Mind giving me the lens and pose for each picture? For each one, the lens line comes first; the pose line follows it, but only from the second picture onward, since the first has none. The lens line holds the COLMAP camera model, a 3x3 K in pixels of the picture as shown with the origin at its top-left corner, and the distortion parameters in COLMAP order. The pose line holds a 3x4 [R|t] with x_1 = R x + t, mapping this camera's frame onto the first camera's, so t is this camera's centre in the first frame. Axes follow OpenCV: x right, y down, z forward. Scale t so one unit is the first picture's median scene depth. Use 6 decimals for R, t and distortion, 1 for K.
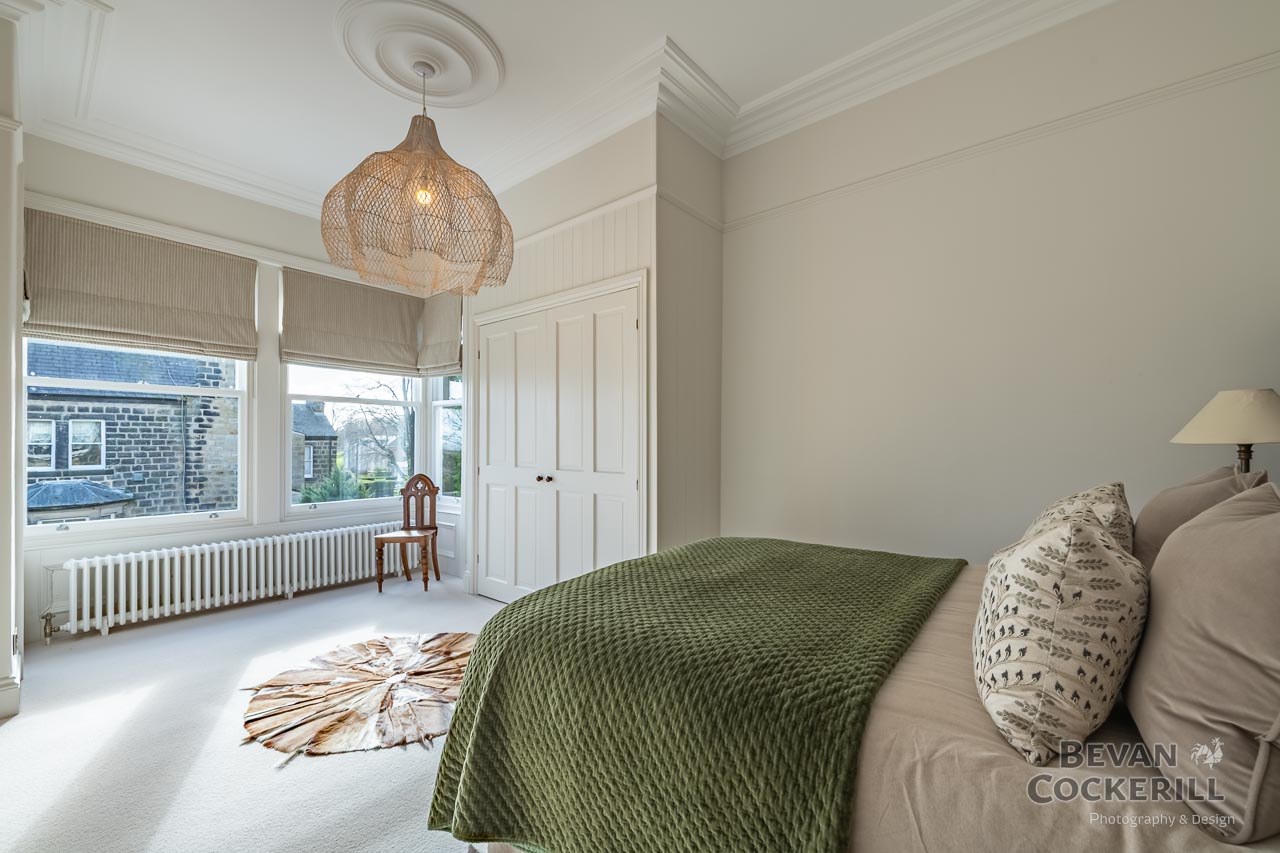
lens RADIAL K [[514.2, 0, 641.7], [0, 514.2, 434.9], [0, 0, 1]] dist [-0.001095, -0.000175]
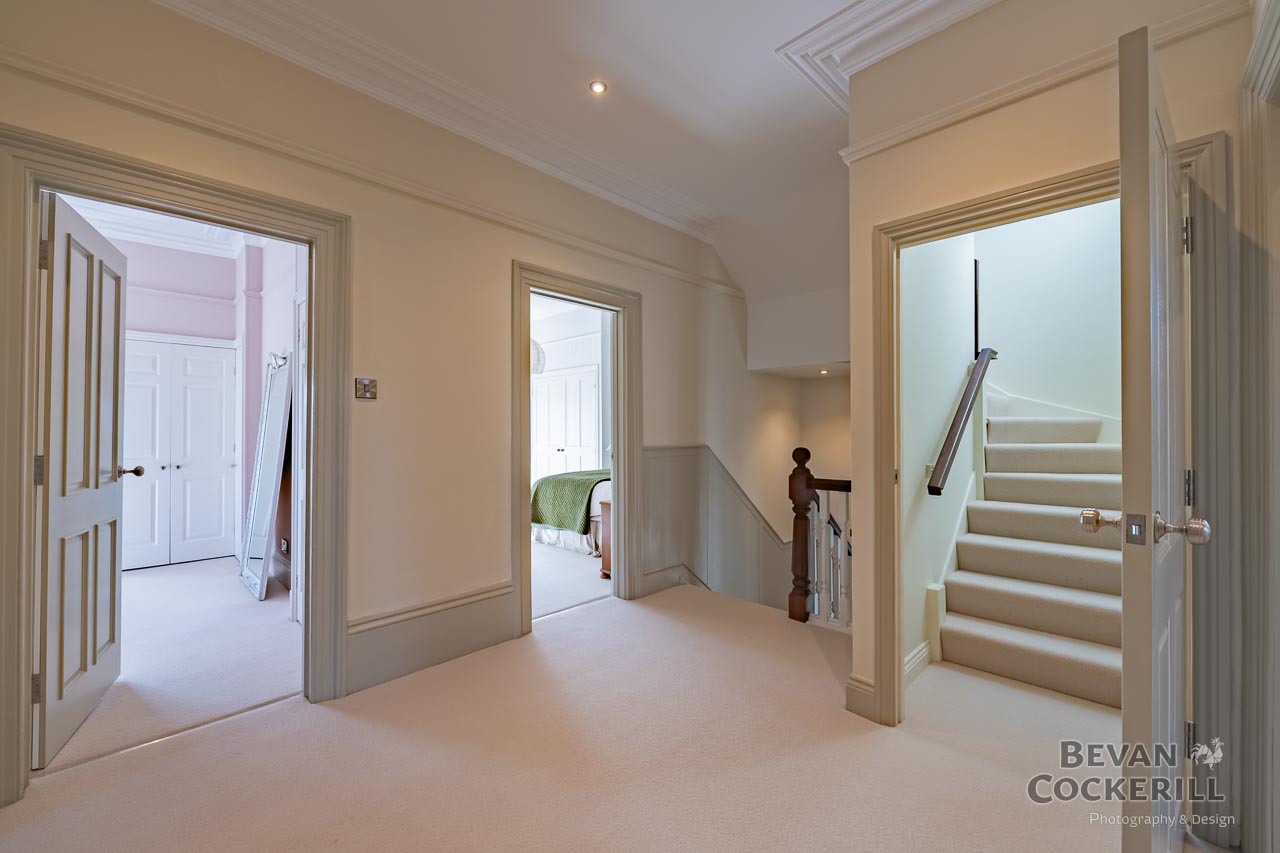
lens RADIAL K [[514.2, 0, 639.9], [0, 514.2, 425.6], [0, 0, 1]] dist [-0.001095, -0.000175]
pose [[0.994687, -0.000319, -0.102950, 0.476165], [-0.000333, 0.999980, -0.006315, -0.010253], [0.102950, 0.006315, 0.994667, -1.479704]]
